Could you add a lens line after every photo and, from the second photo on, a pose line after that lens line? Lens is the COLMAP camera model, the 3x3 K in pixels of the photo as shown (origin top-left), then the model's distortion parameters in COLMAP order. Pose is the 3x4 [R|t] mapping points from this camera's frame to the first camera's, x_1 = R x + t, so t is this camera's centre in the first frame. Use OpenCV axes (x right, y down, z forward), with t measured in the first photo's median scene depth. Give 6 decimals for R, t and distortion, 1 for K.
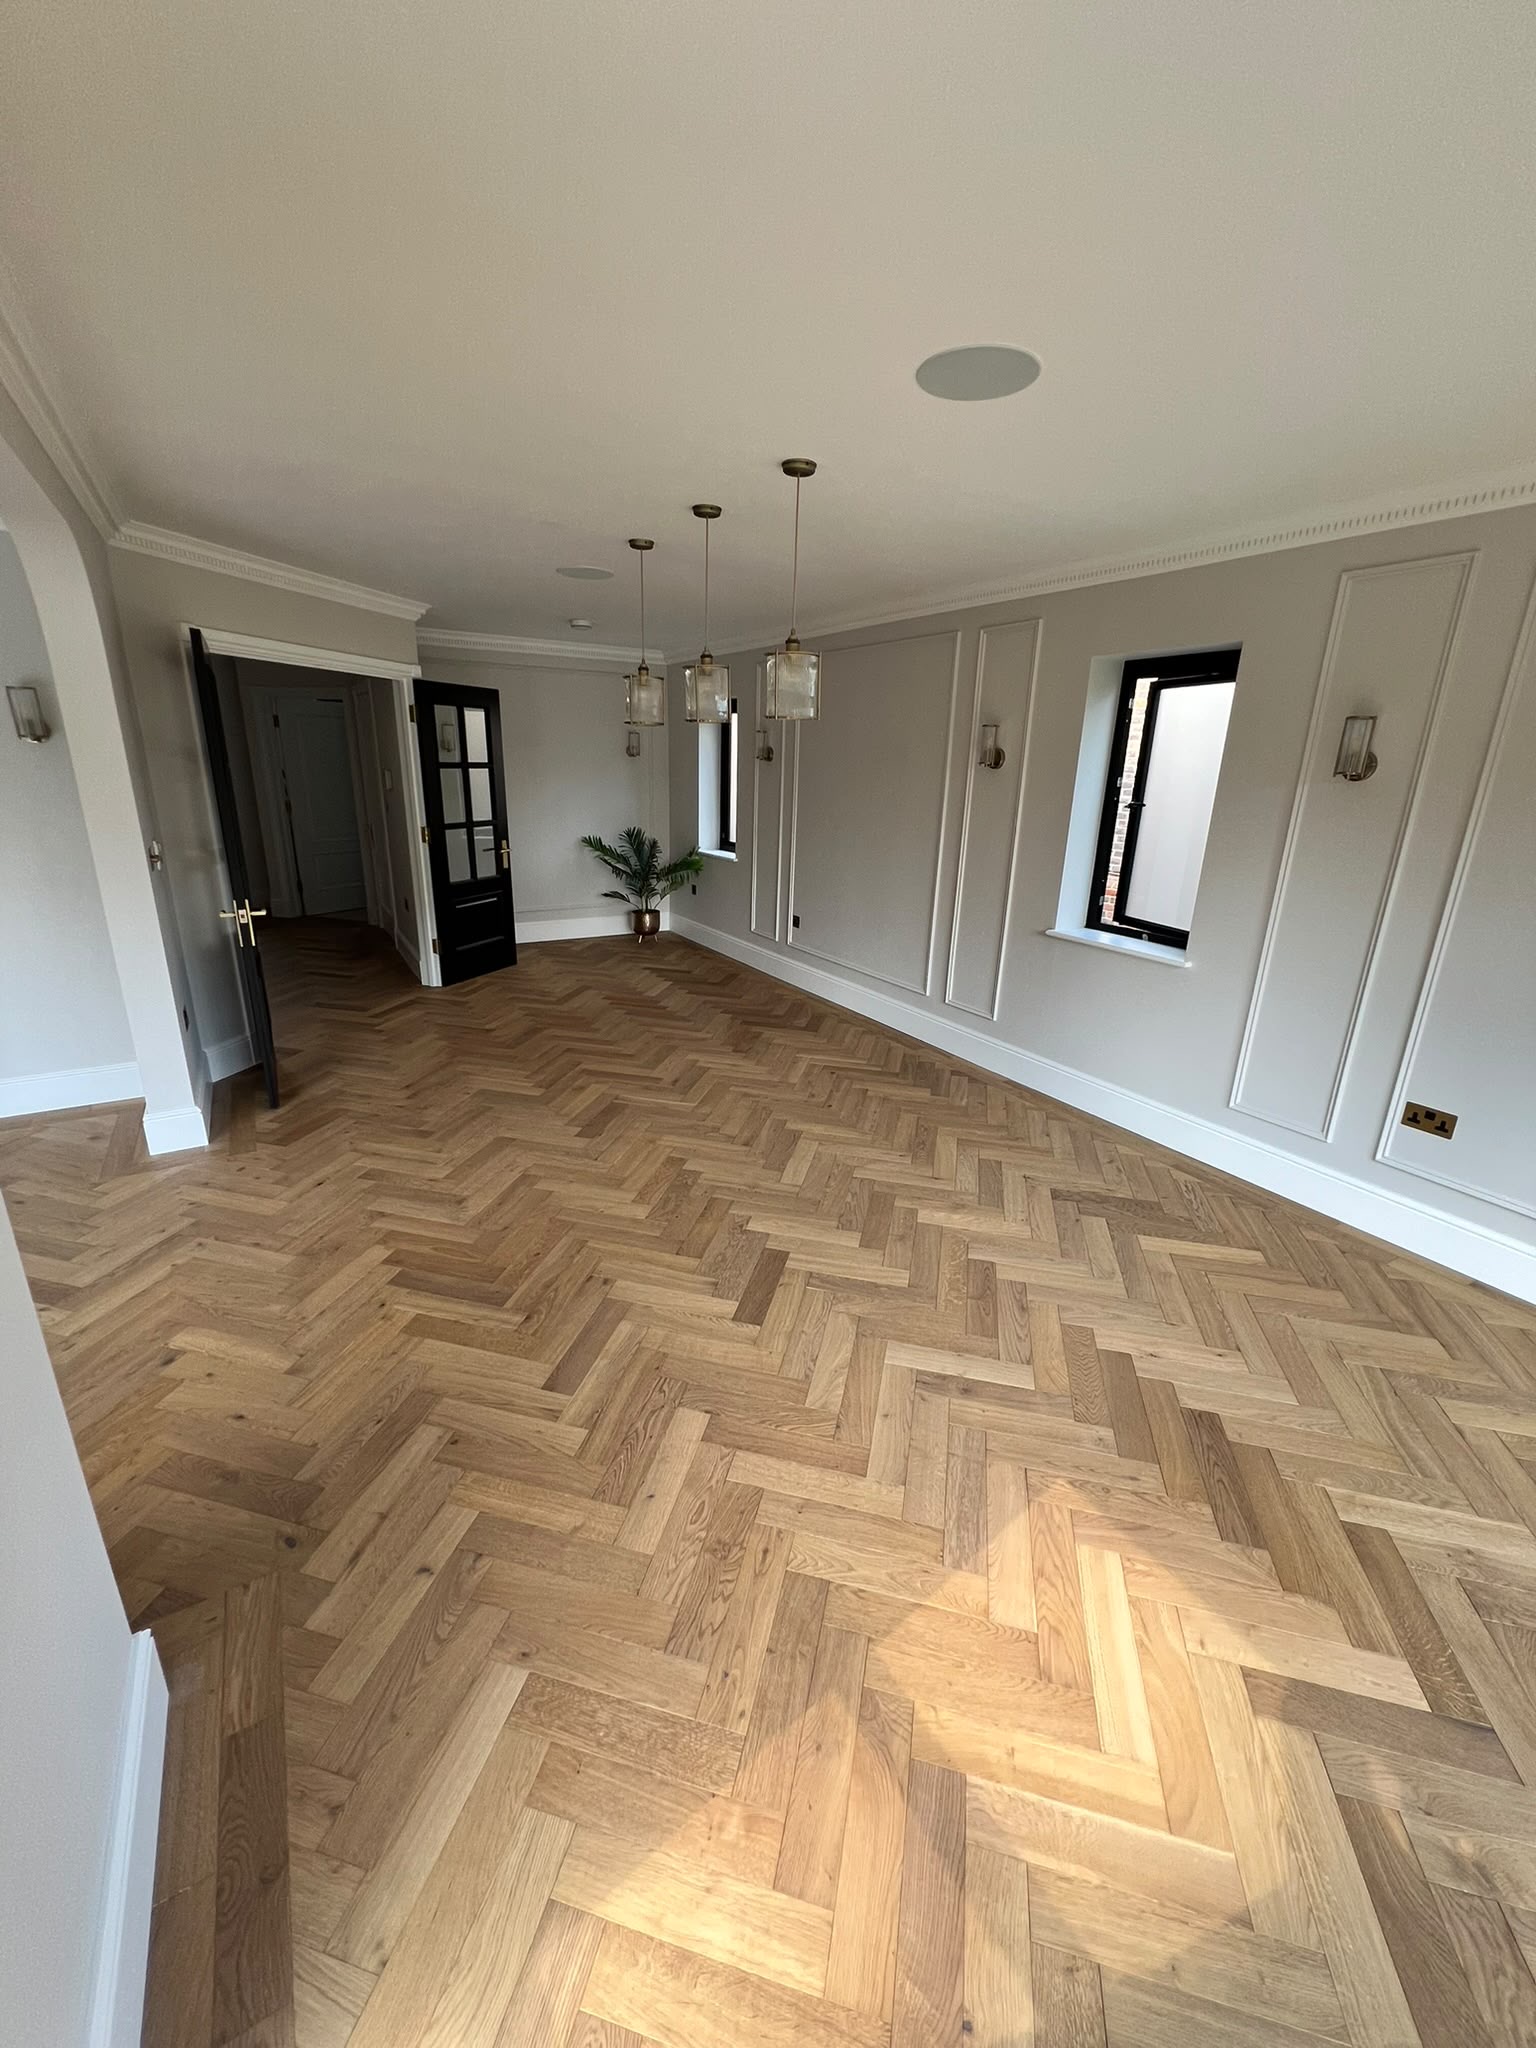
lens RADIAL K [[820.2, 0, 768.0], [0, 820.2, 1024.0], [0, 0, 1]] dist [-0.002808, 0.000293]
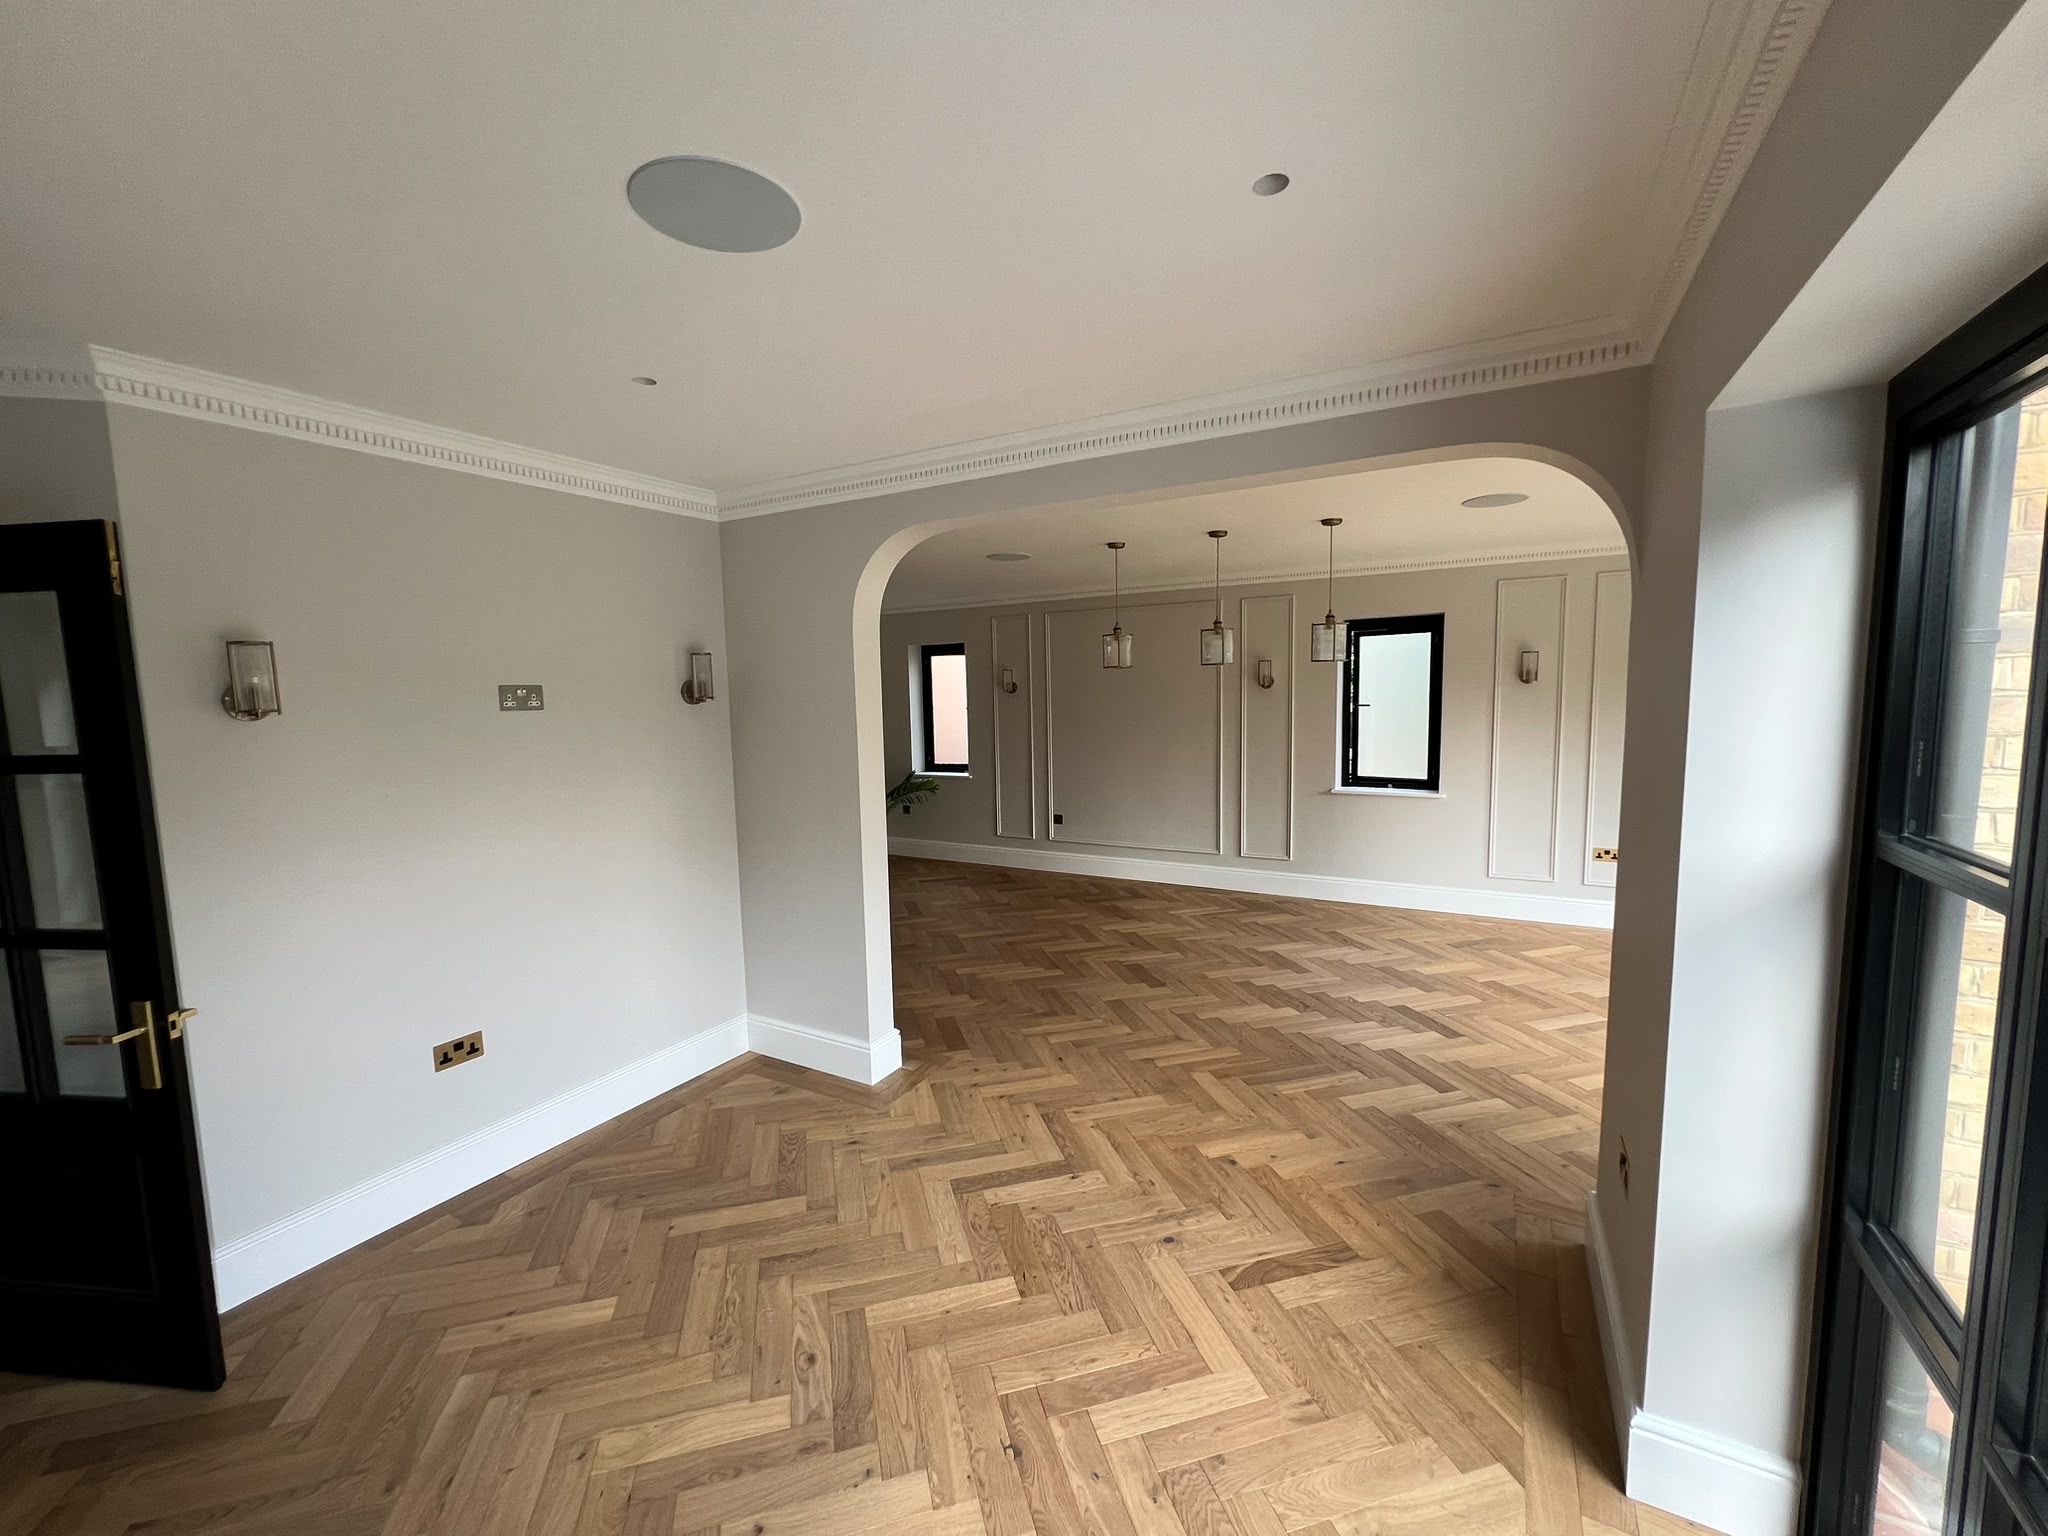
lens RADIAL K [[820.2, 0, 1024.0], [0, 820.2, 768.0], [0, 0, 1]] dist [-0.002808, 0.000293]
pose [[0.874273, -0.091208, 0.476789, -0.993394], [0.190828, 0.967691, -0.164800, -0.016321], [-0.446353, 0.235065, 0.863431, -0.052451]]
